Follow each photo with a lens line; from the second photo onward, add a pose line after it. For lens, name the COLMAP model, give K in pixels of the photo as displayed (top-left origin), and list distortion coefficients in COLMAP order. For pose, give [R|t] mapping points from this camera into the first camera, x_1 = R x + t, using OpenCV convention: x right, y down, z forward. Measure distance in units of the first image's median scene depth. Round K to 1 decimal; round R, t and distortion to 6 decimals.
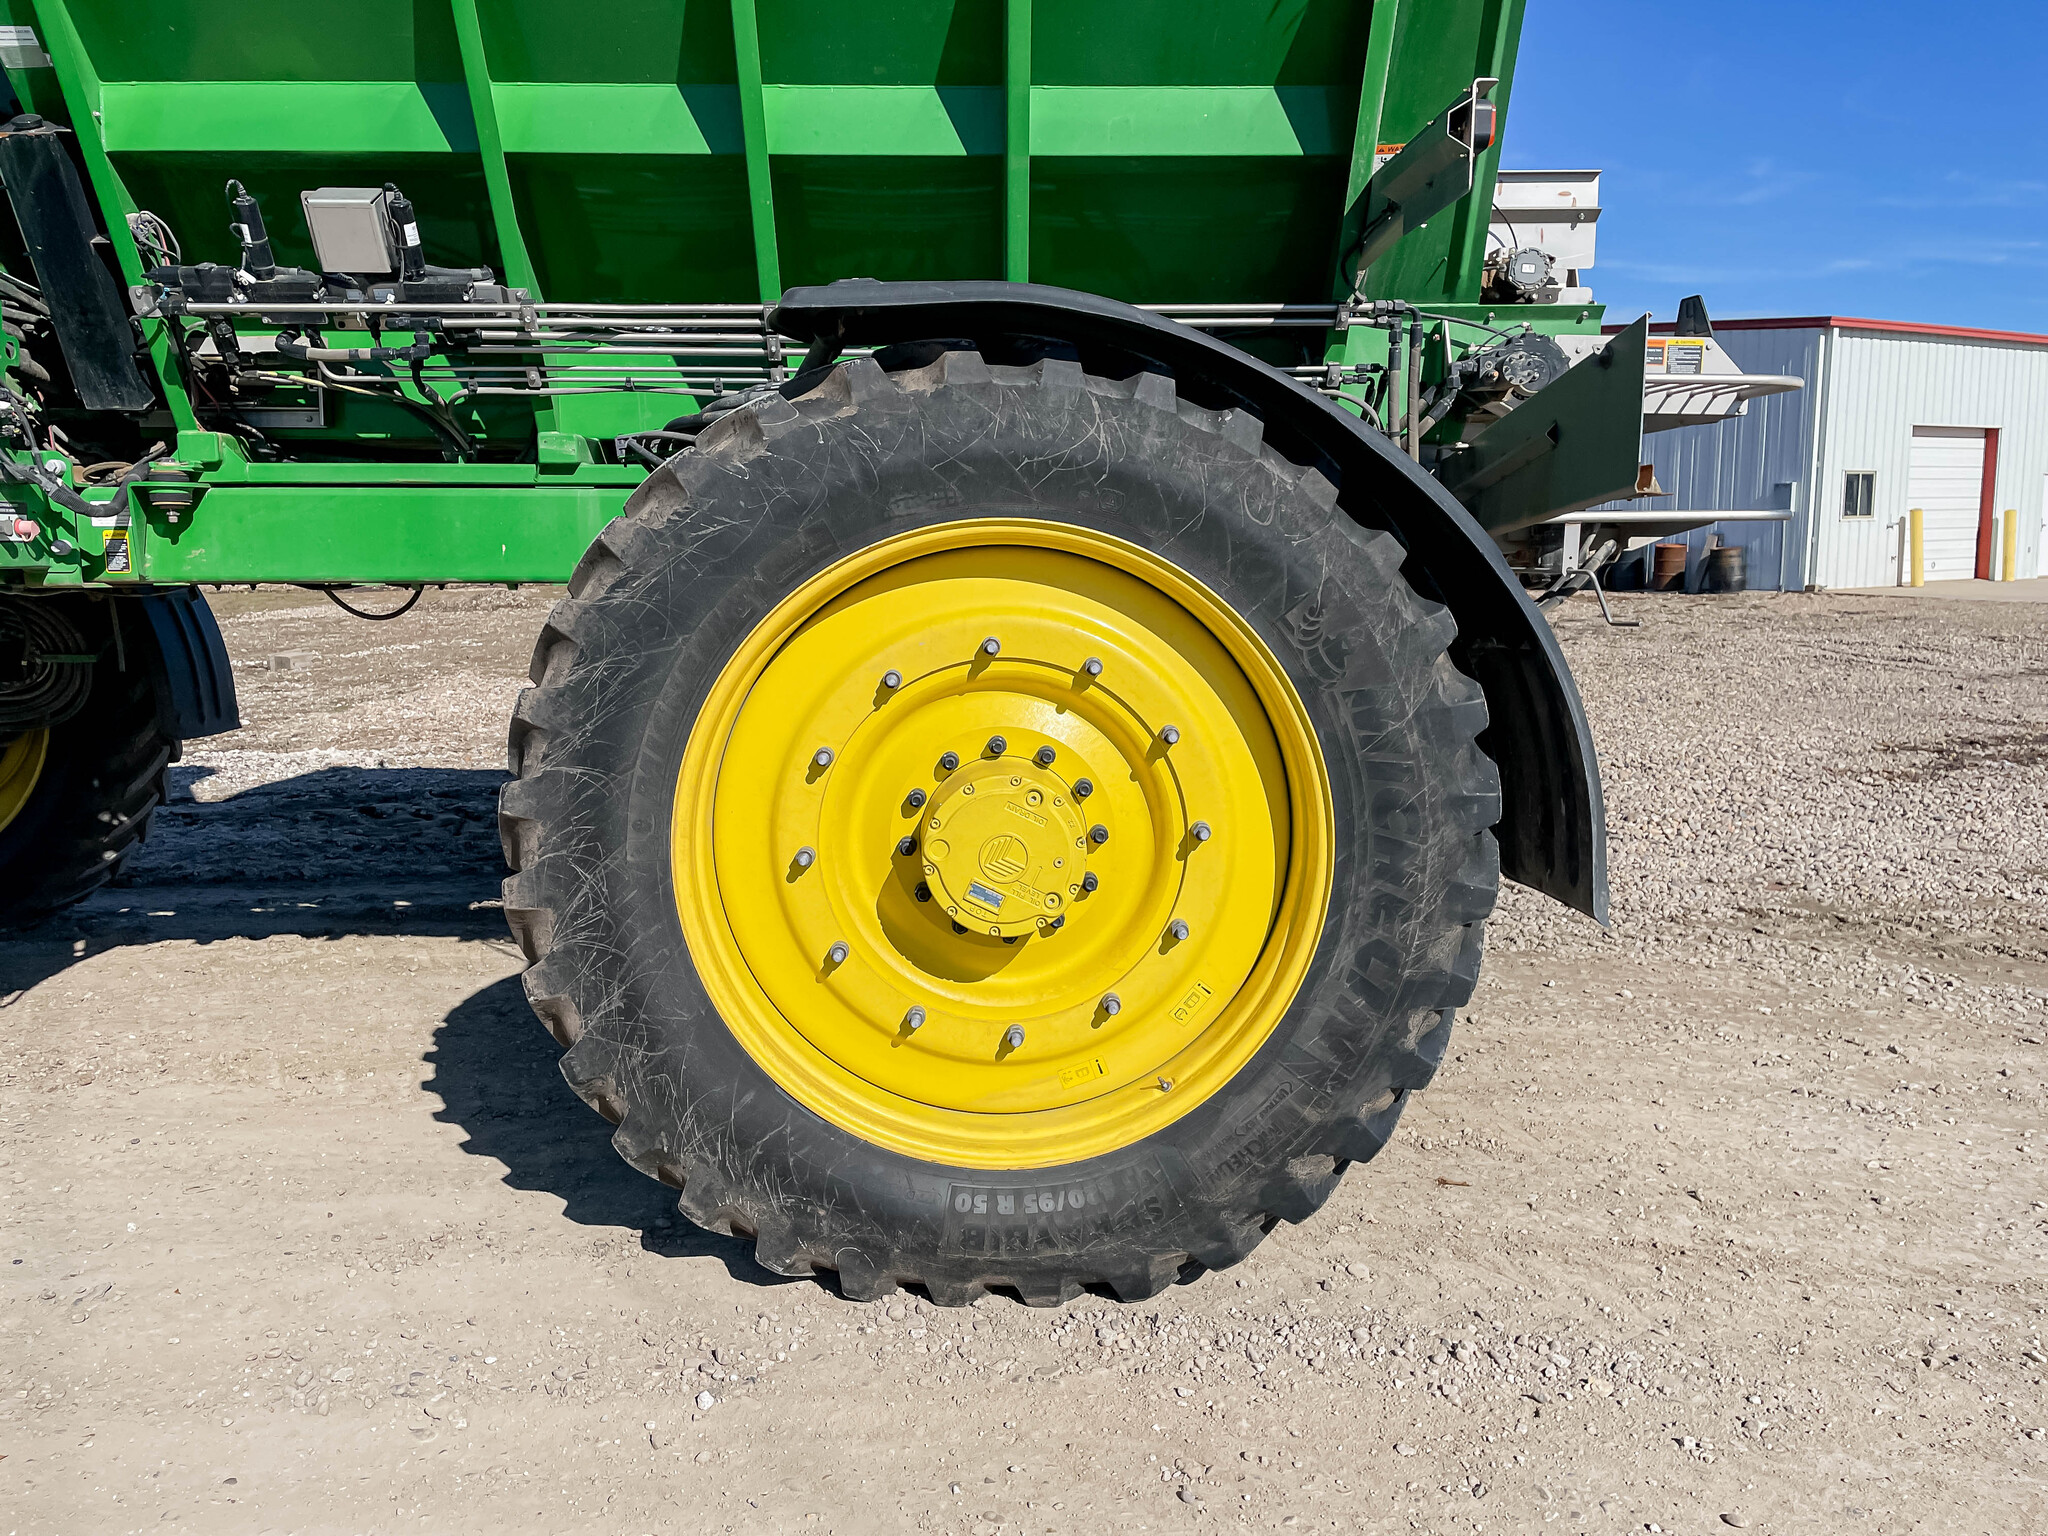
lens RADIAL K [[1492.1, 0, 1016.5], [0, 1492.1, 768.0], [0, 0, 1]] dist [0.067827, -0.102871]
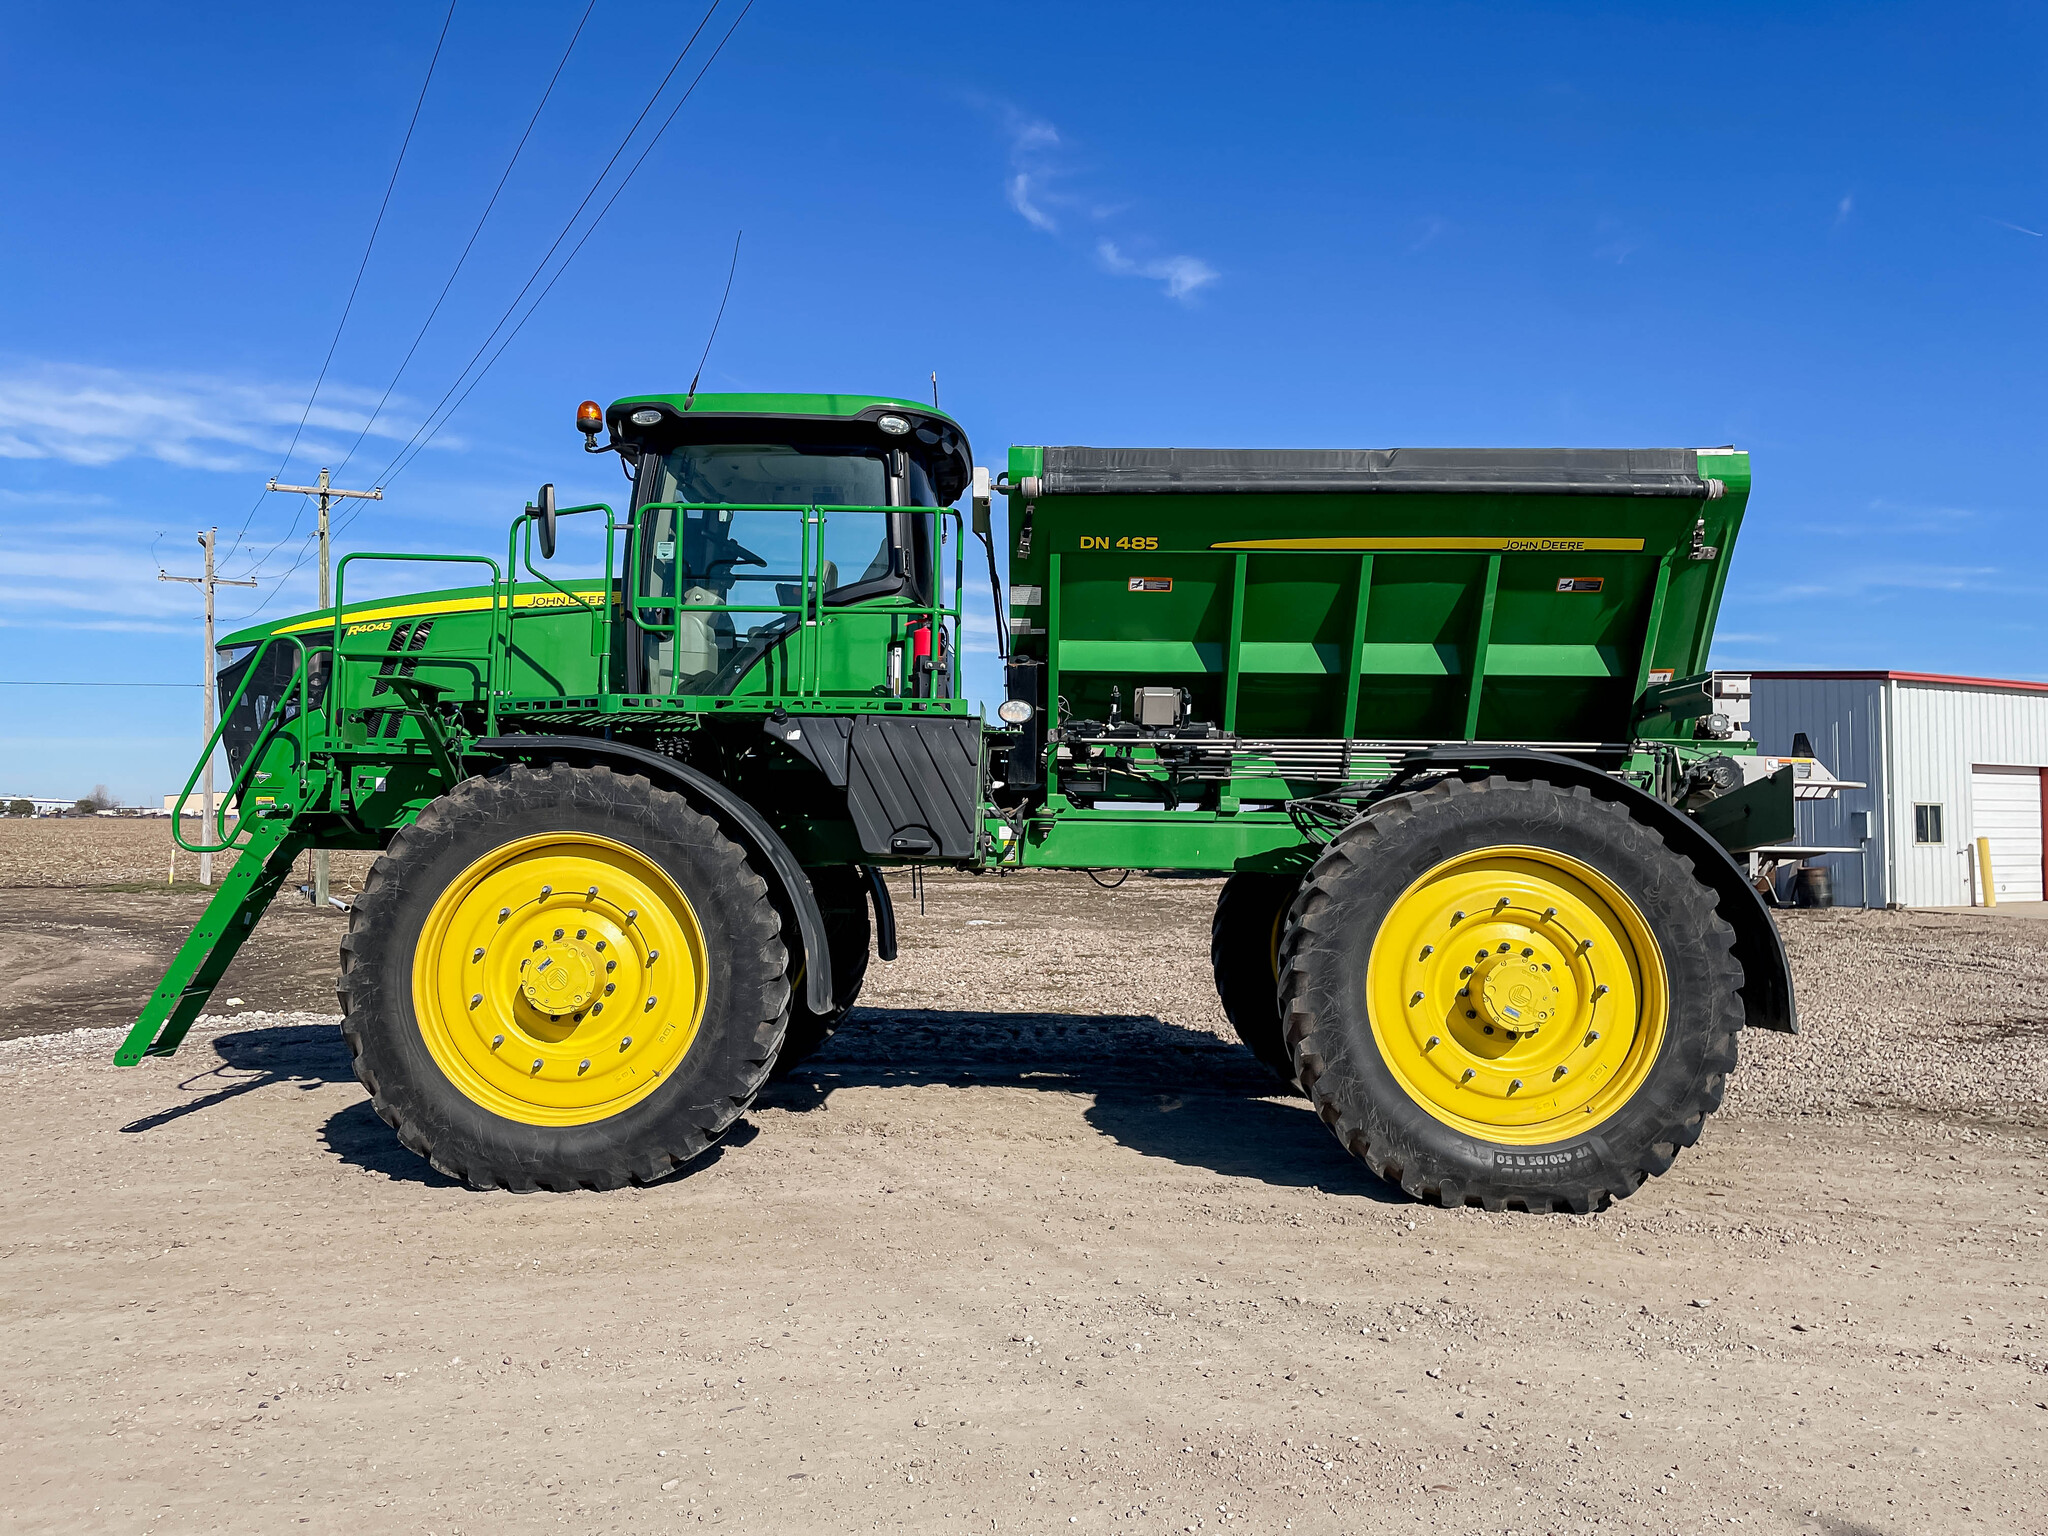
lens RADIAL K [[1492.1, 0, 1016.5], [0, 1492.1, 768.0], [0, 0, 1]] dist [0.067827, -0.102871]
pose [[0.998795, 0.017229, -0.045963, -0.525220], [-0.026099, 0.979450, -0.199993, 0.155545], [0.041573, 0.200951, 0.978719, -1.034097]]
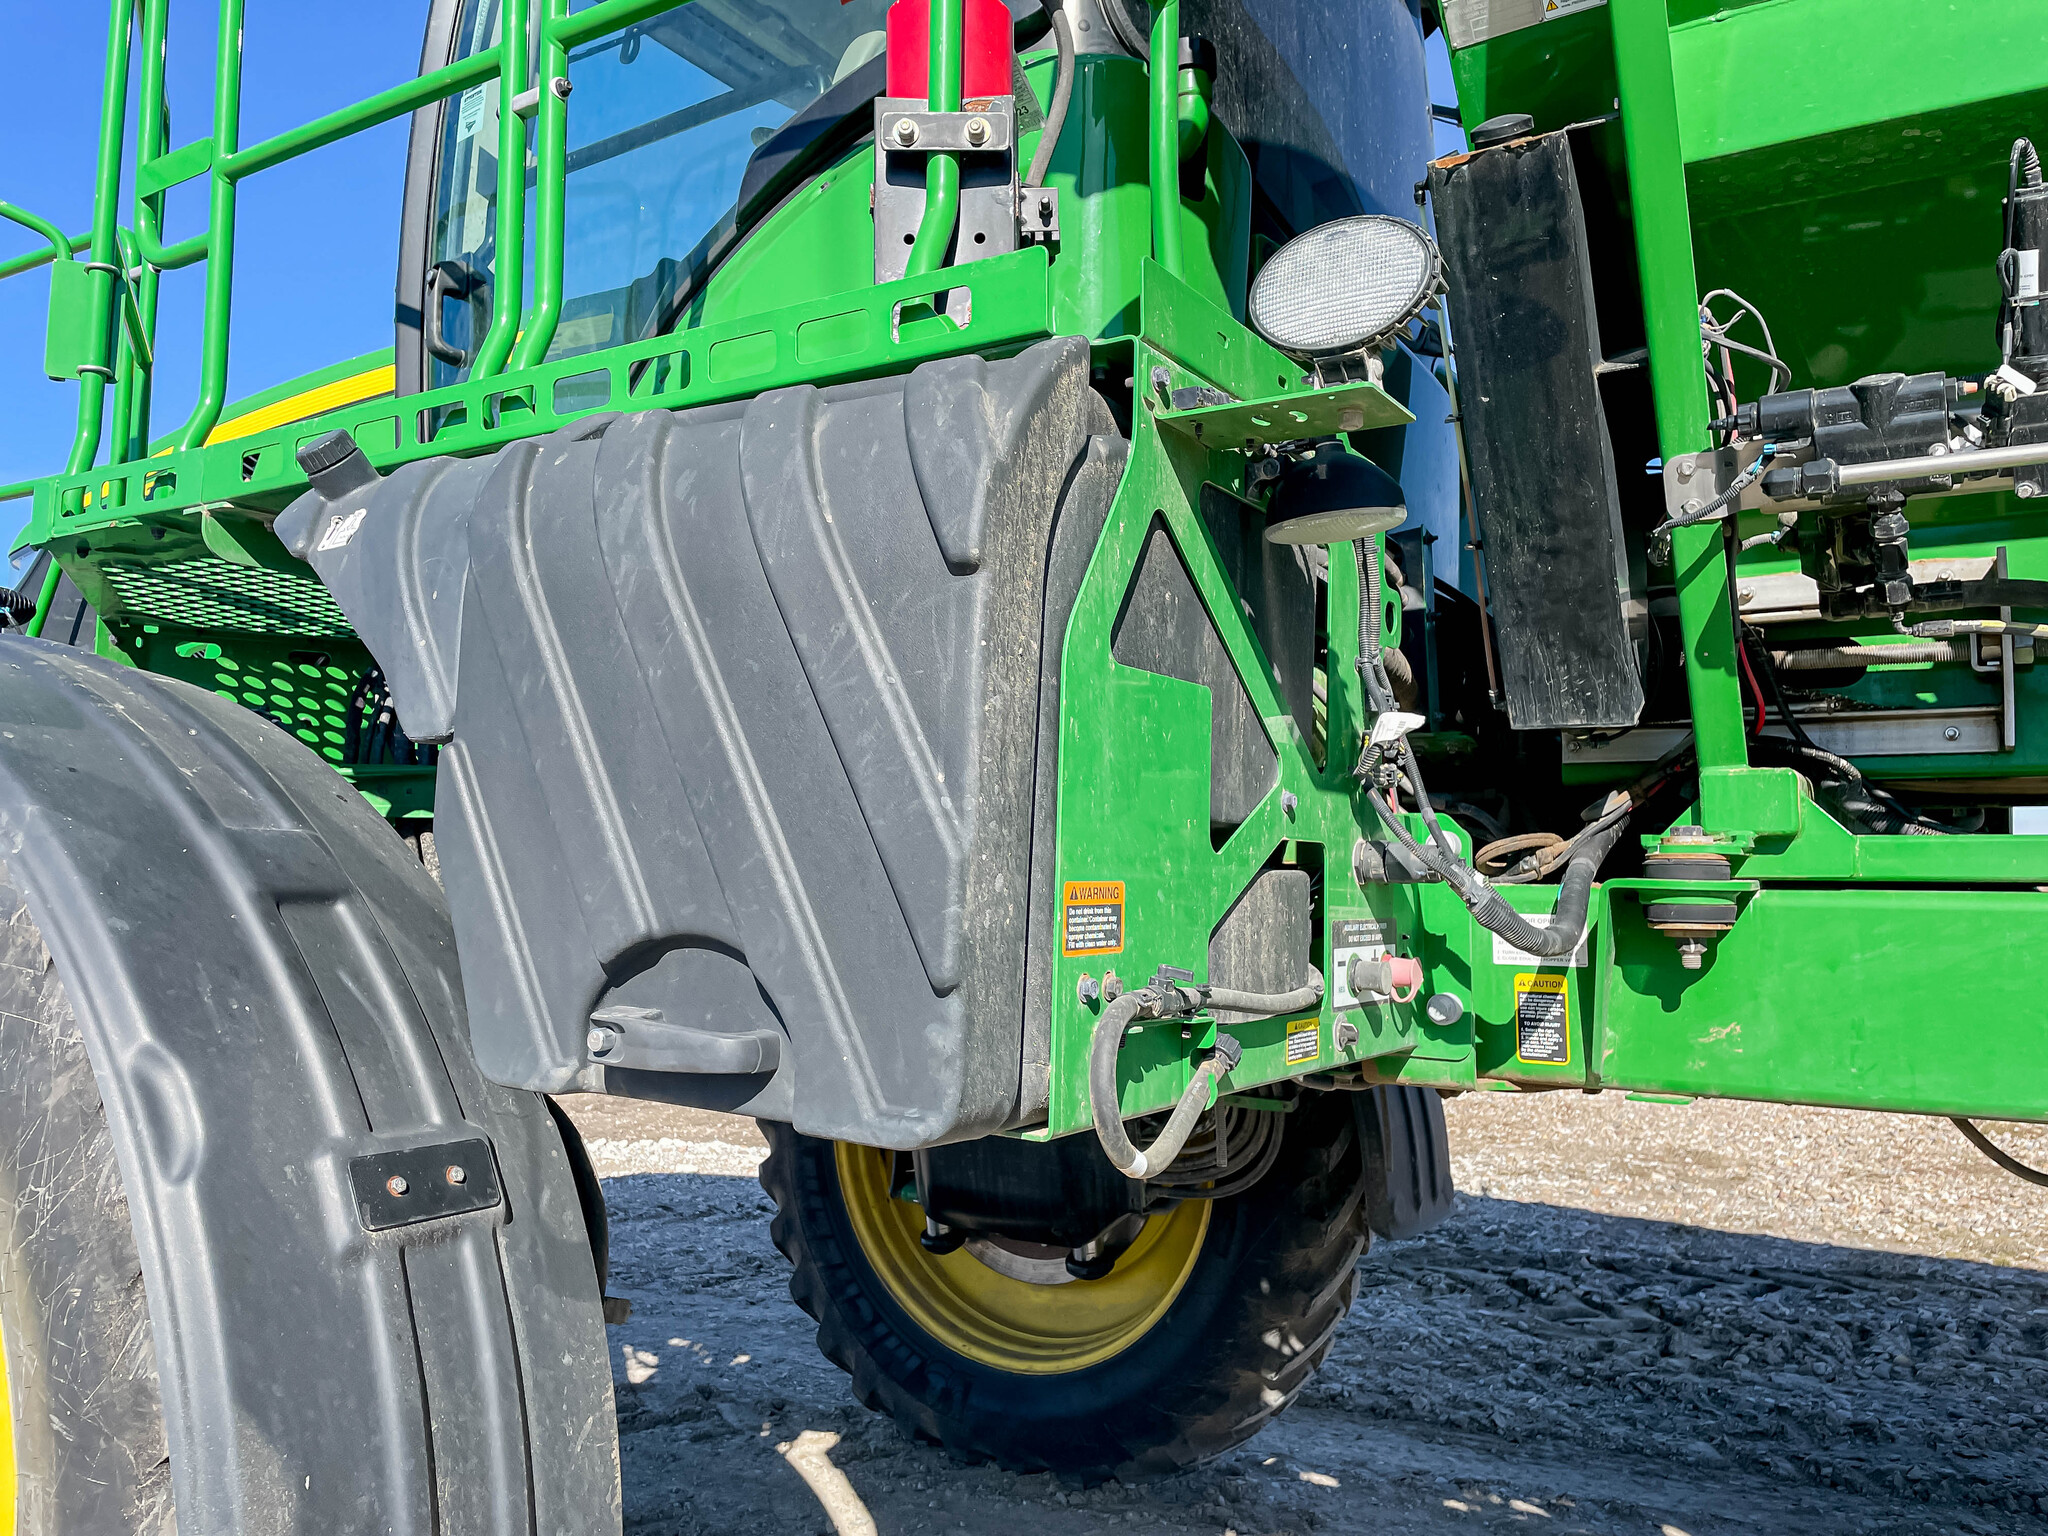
lens RADIAL K [[1521.0, 0, 1024.0], [0, 1521.0, 768.0], [0, 0, 1]] dist [0.091873, -0.118247]
pose [[0.828935, -0.027864, -0.558650, -0.483511], [-0.092797, 0.978067, -0.186476, -0.121586], [0.551593, 0.206417, 0.808169, 0.528264]]
